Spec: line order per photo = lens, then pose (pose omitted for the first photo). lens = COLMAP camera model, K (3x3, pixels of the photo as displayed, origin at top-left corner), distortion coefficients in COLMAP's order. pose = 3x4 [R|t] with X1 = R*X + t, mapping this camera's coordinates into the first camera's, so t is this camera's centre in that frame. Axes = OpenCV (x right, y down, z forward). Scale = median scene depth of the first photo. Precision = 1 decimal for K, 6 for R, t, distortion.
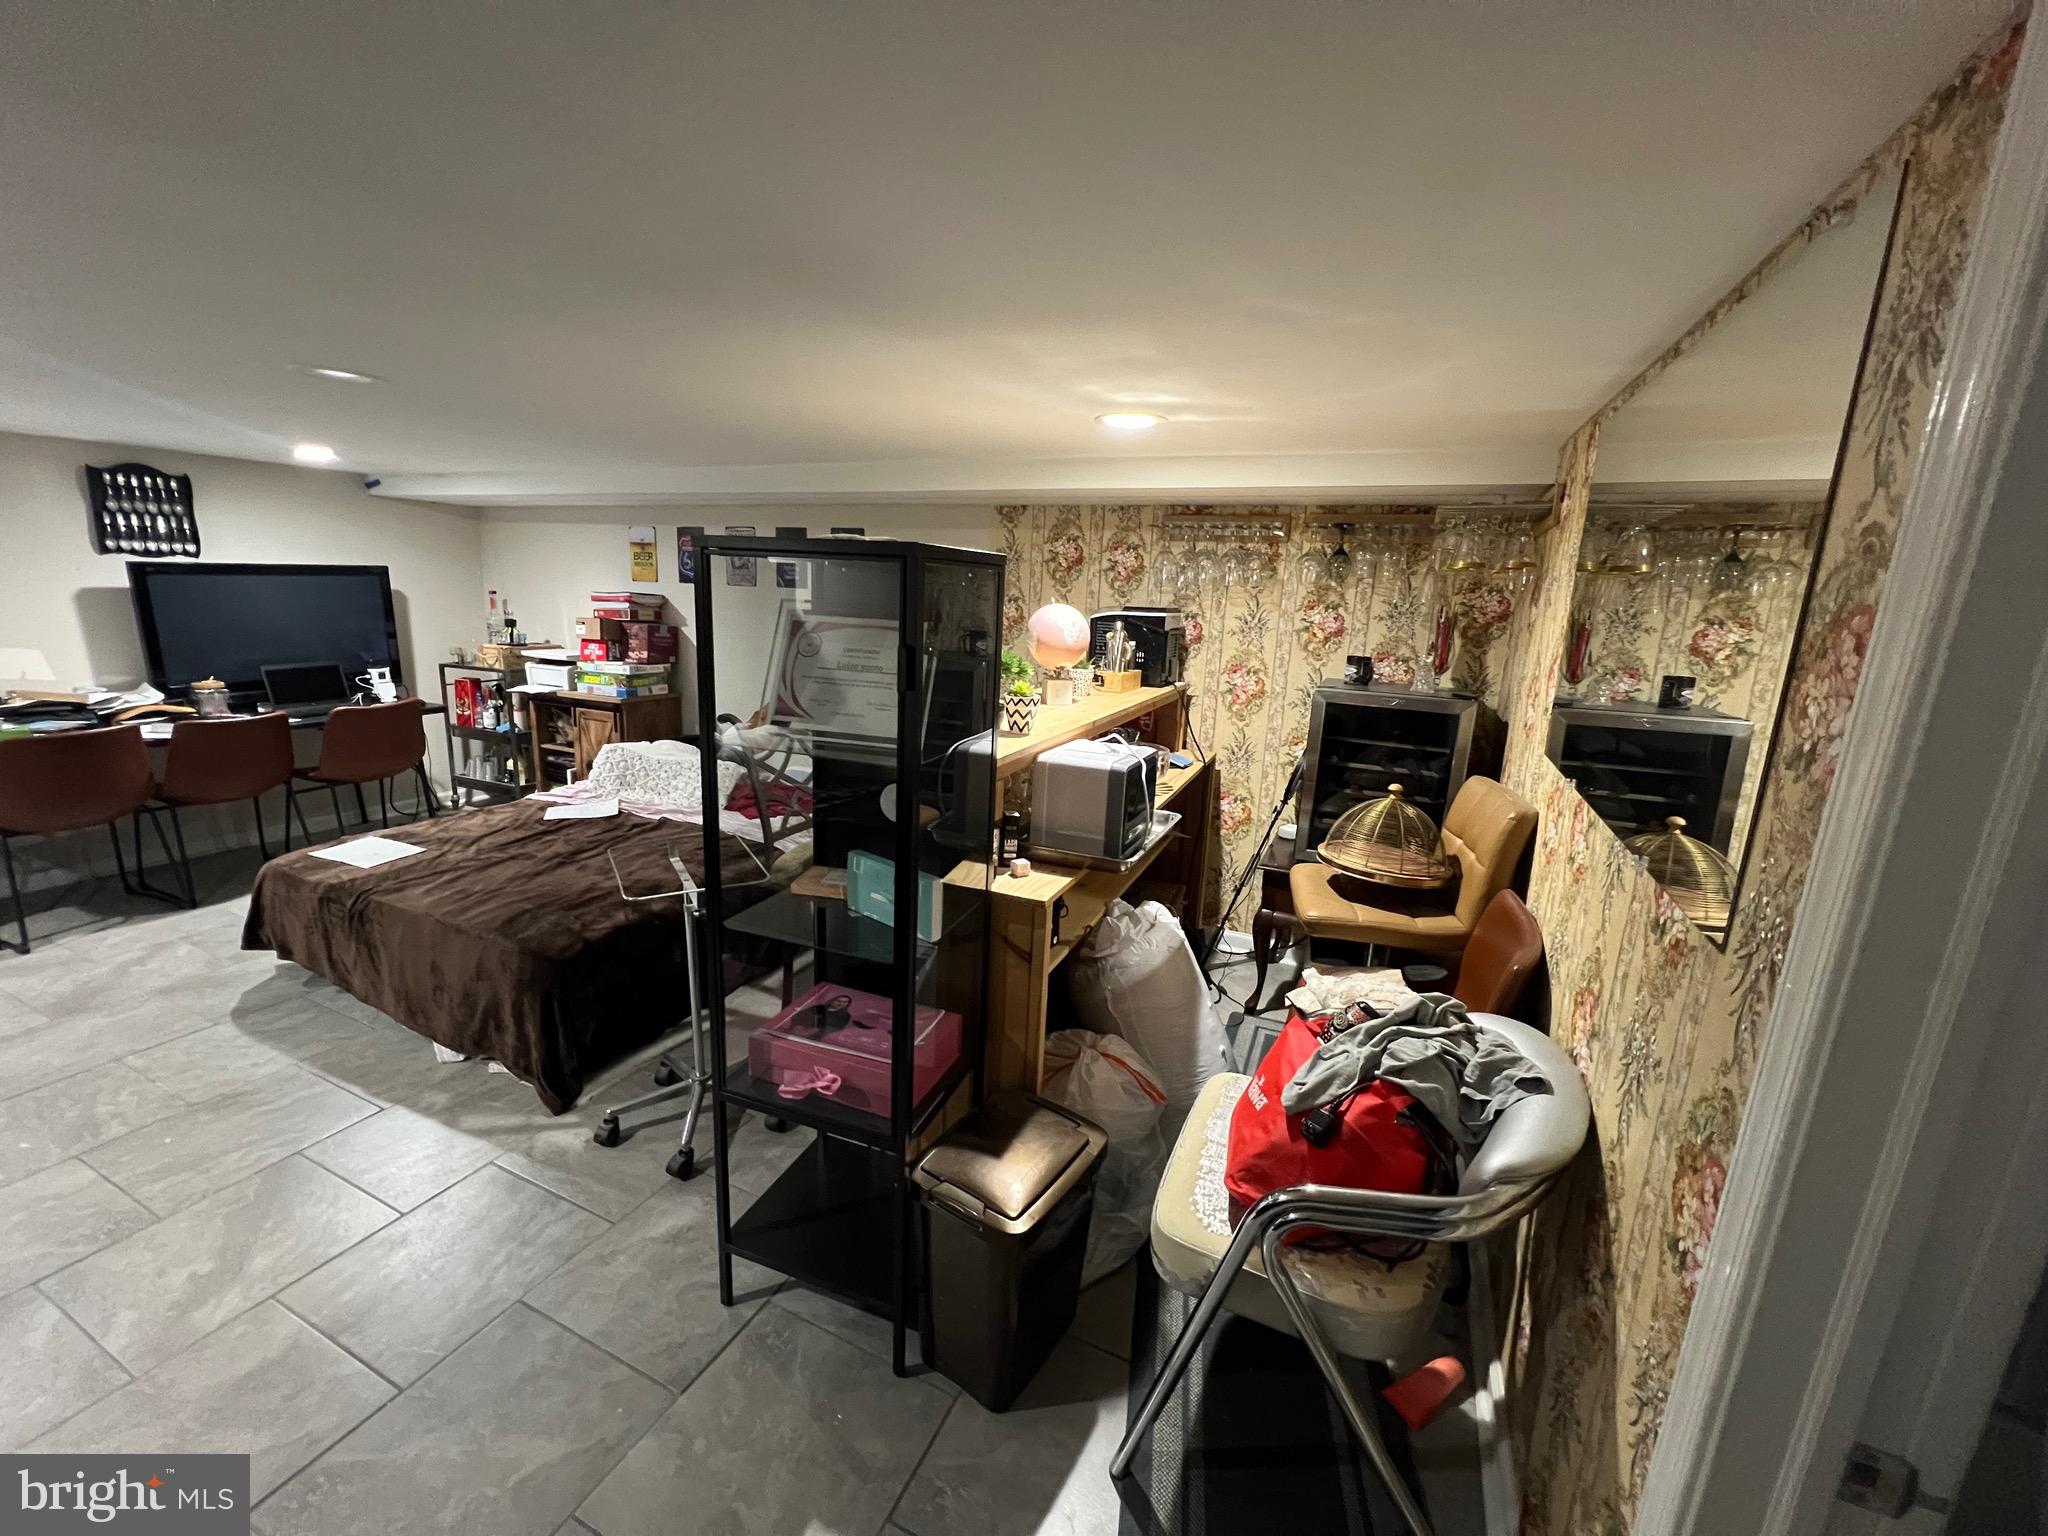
lens RADIAL K [[821.7, 0, 1021.9], [0, 821.7, 761.0], [0, 0, 1]] dist [-0.002411, 0.000720]
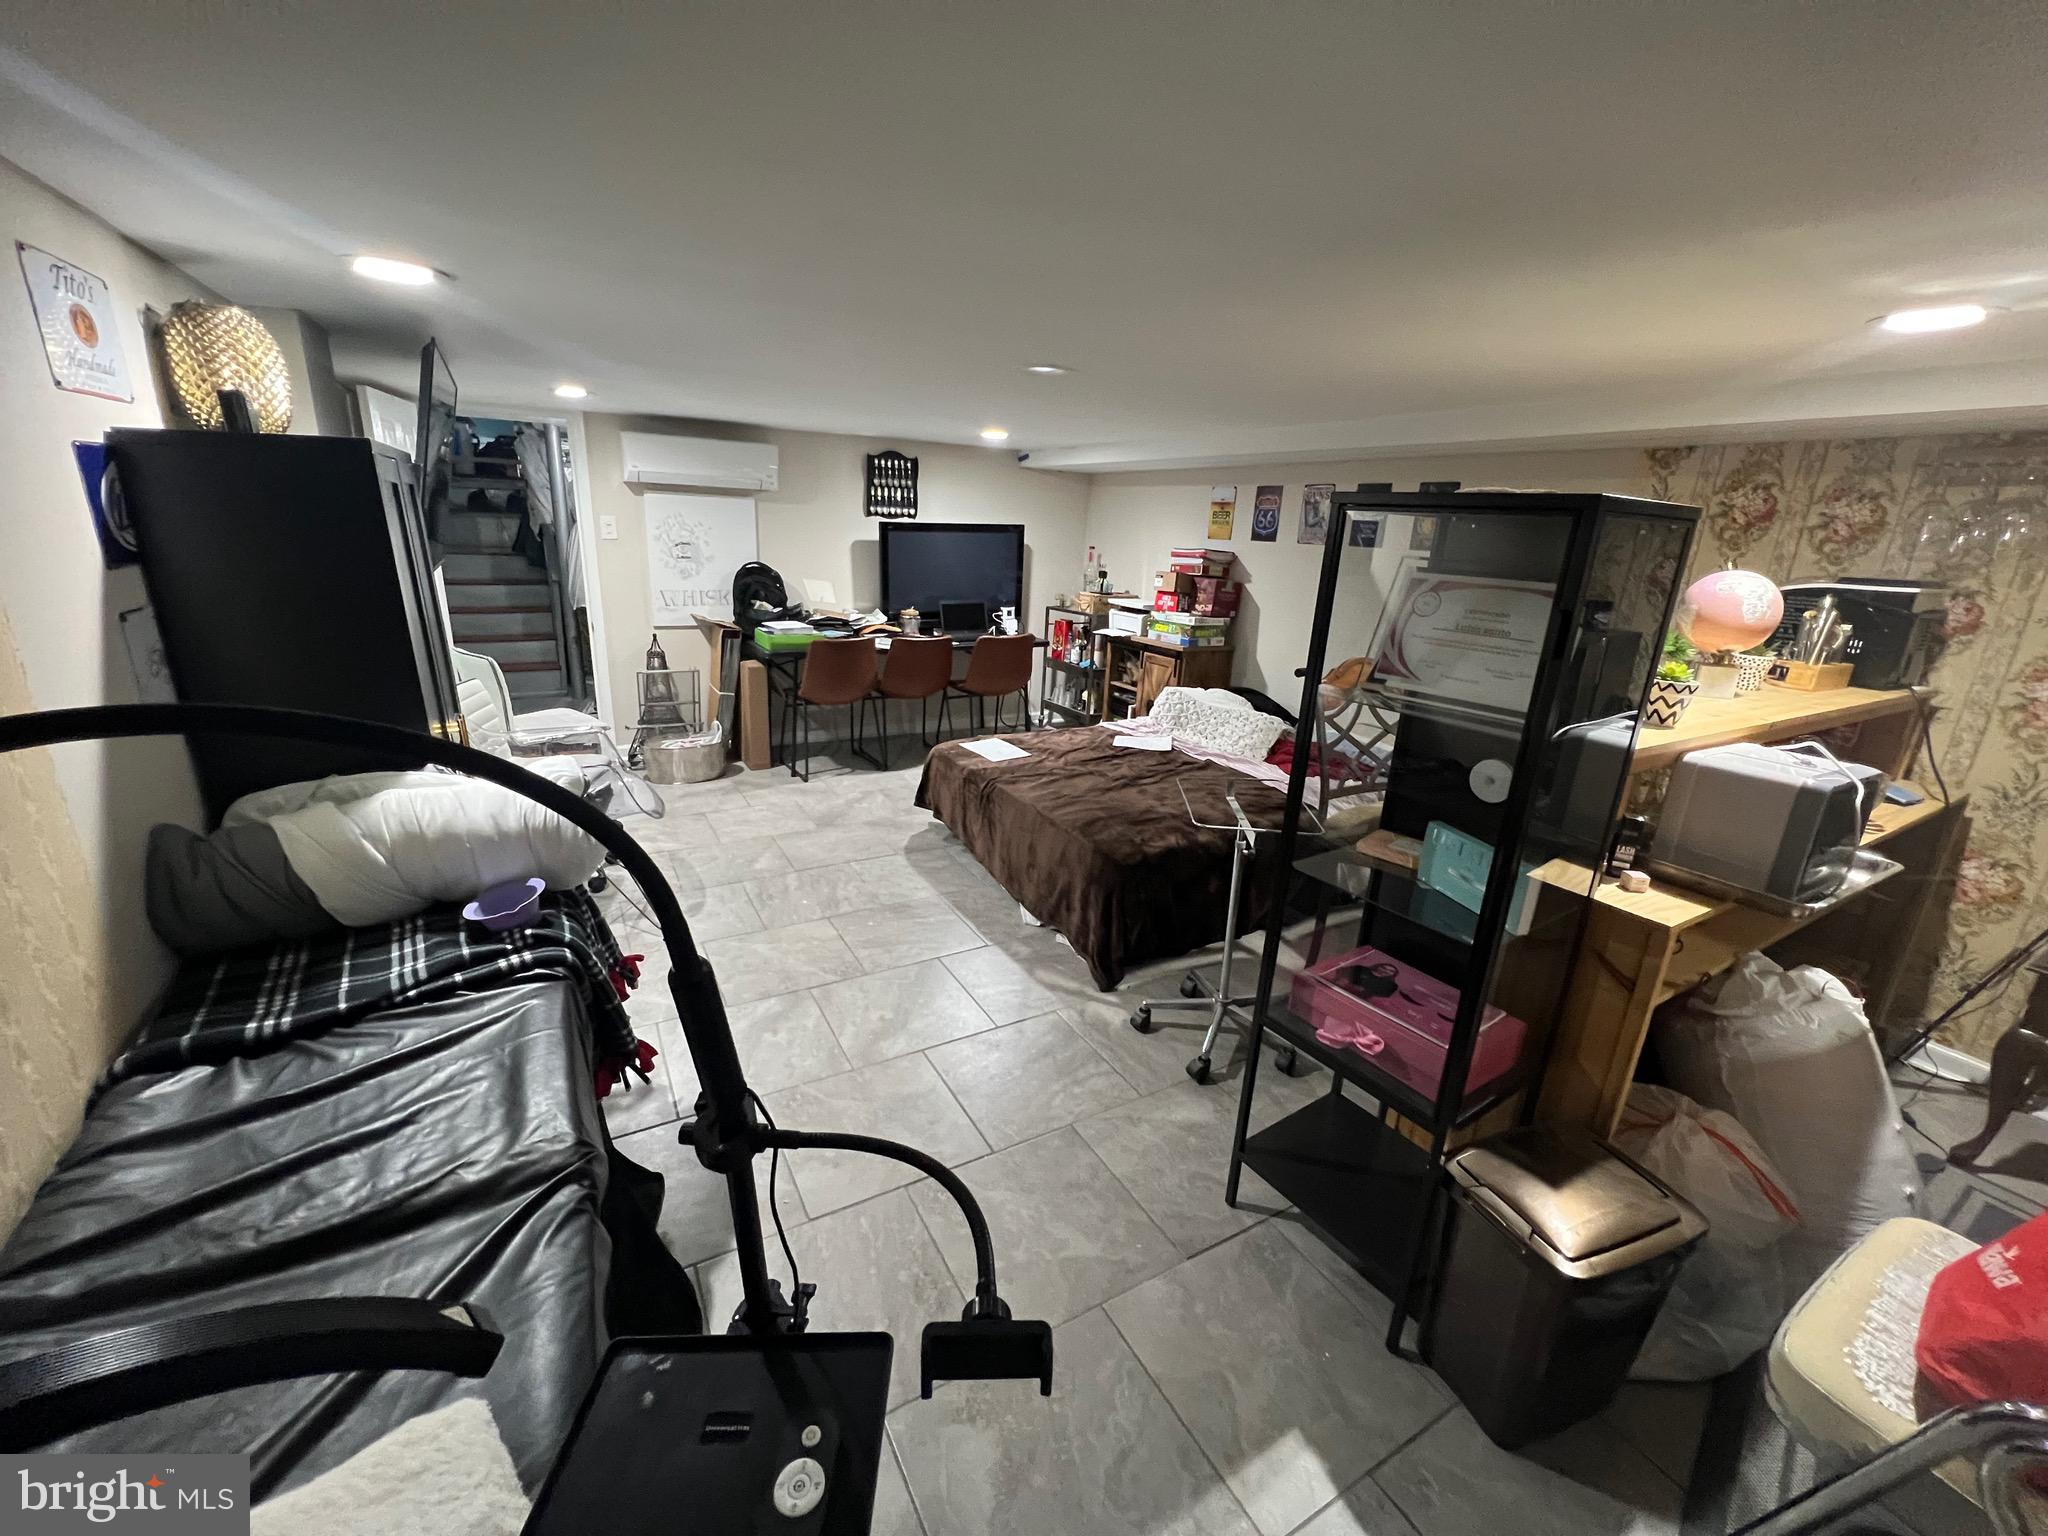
lens RADIAL K [[821.7, 0, 1021.8], [0, 821.7, 763.2], [0, 0, 1]] dist [-0.002411, 0.000720]
pose [[0.813505, 0.159777, -0.559179, -0.042377], [-0.132034, 0.987153, 0.089978, 0.011207], [0.566372, 0.000633, 0.824150, -0.039995]]
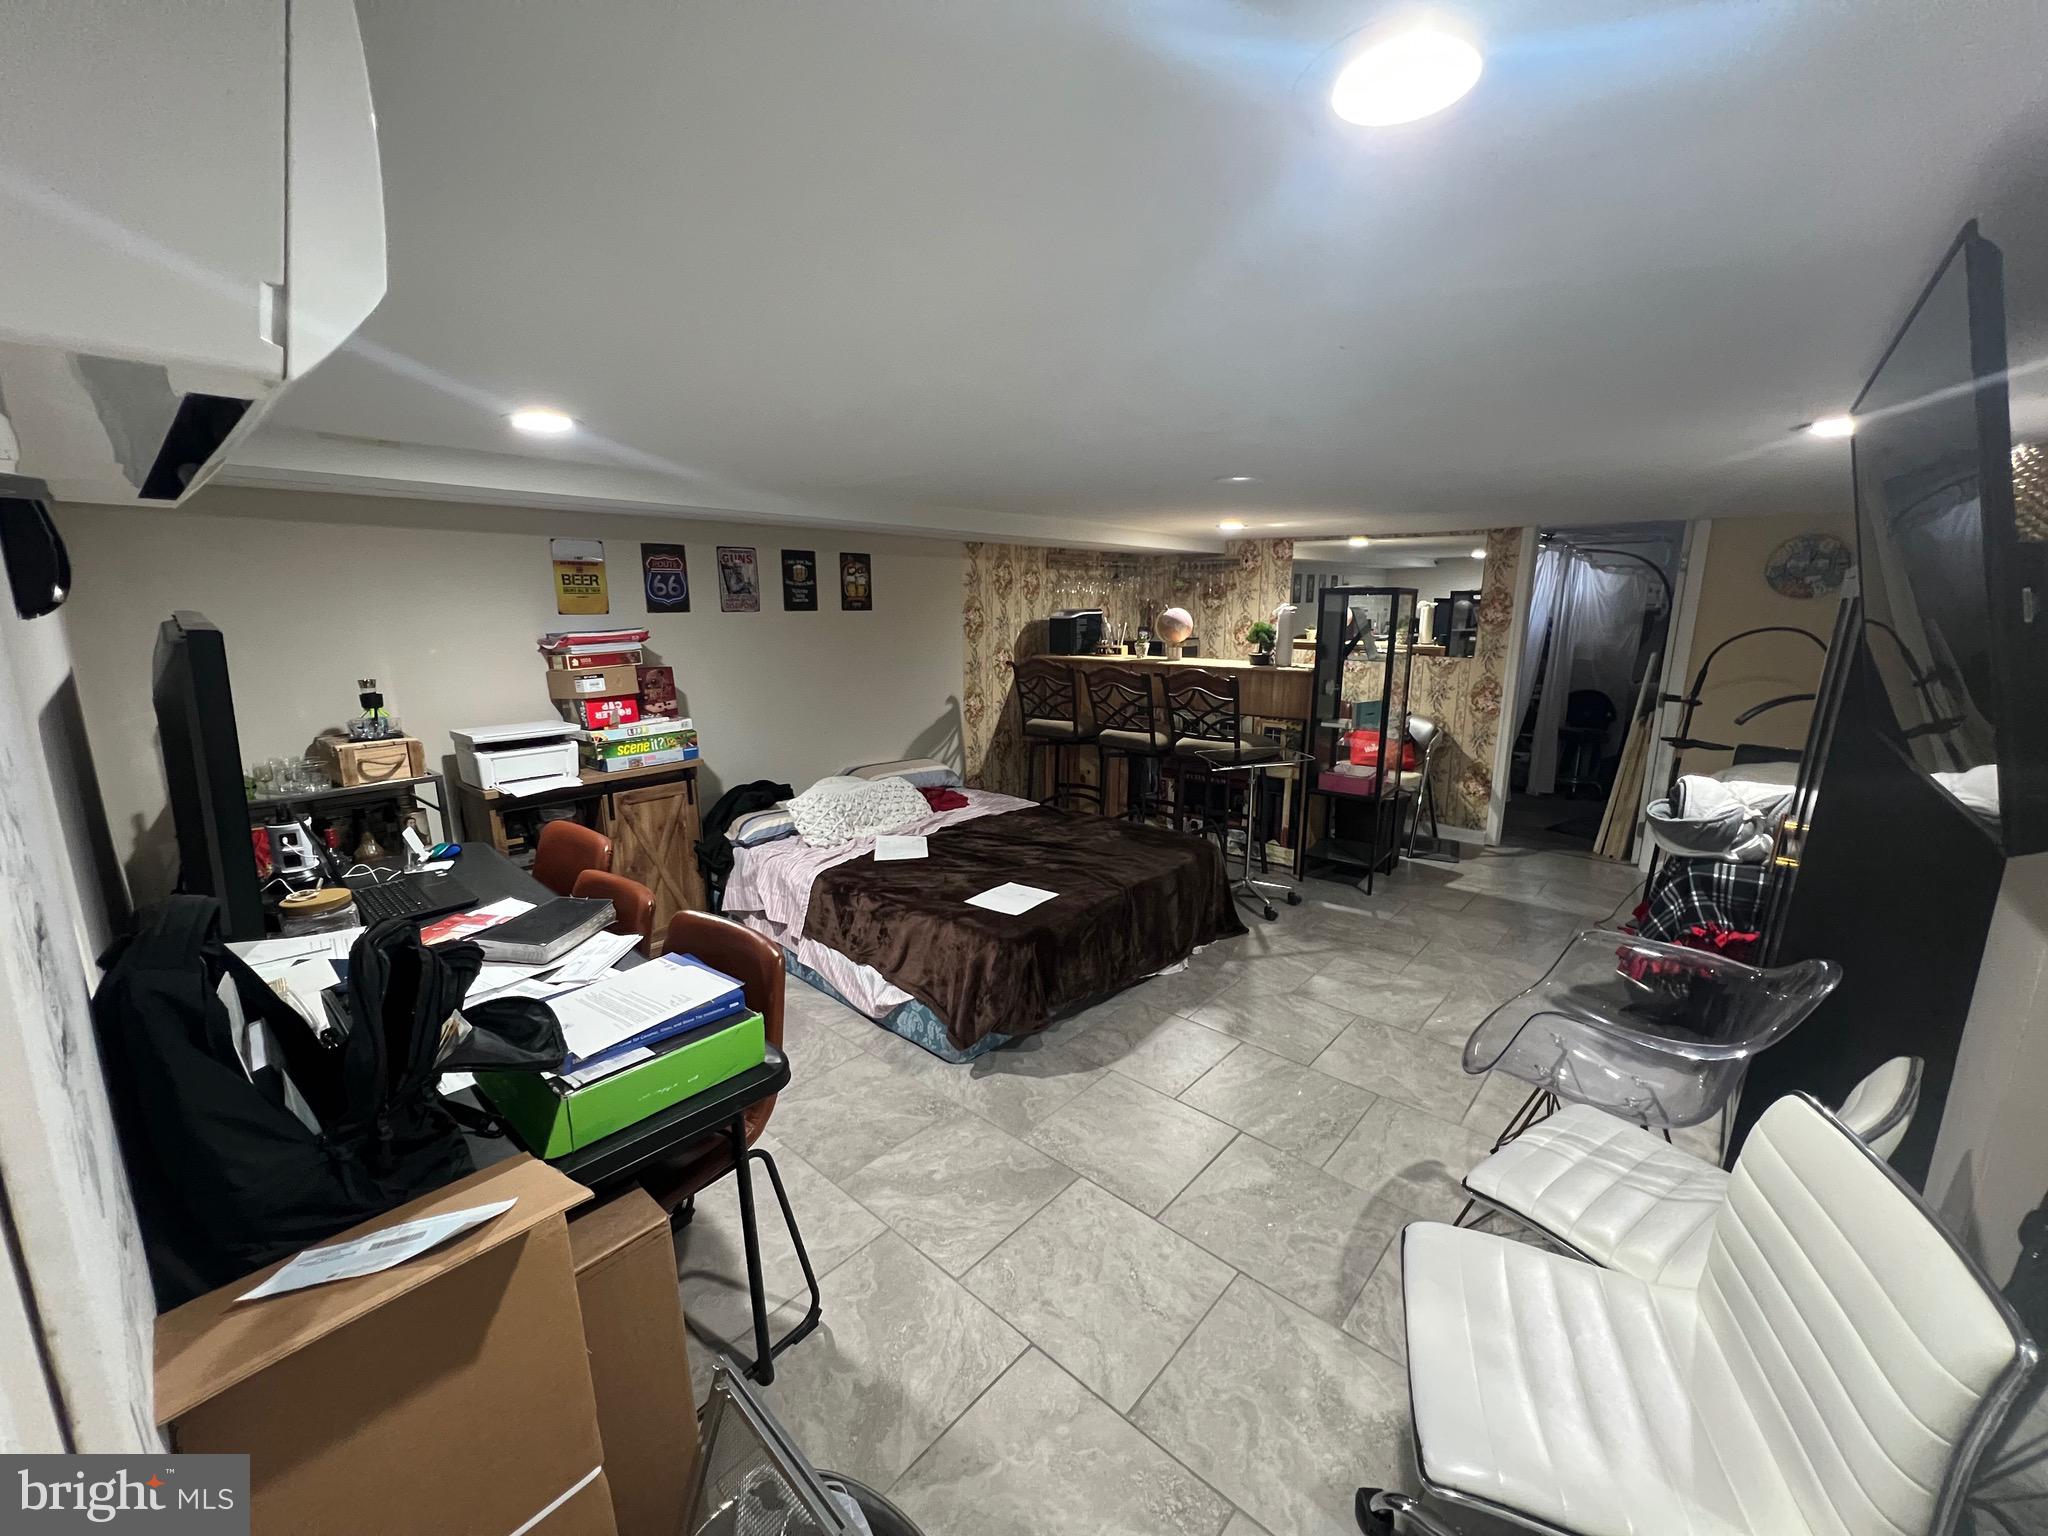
lens RADIAL K [[821.7, 0, 1022.6], [0, 821.7, 768.7], [0, 0, 1]] dist [-0.002411, 0.000720]
pose [[0.282269, -0.228803, 0.931651, -1.841250], [0.215124, 0.961507, 0.170958, -0.219178], [-0.934904, 0.152165, 0.320624, 0.724616]]
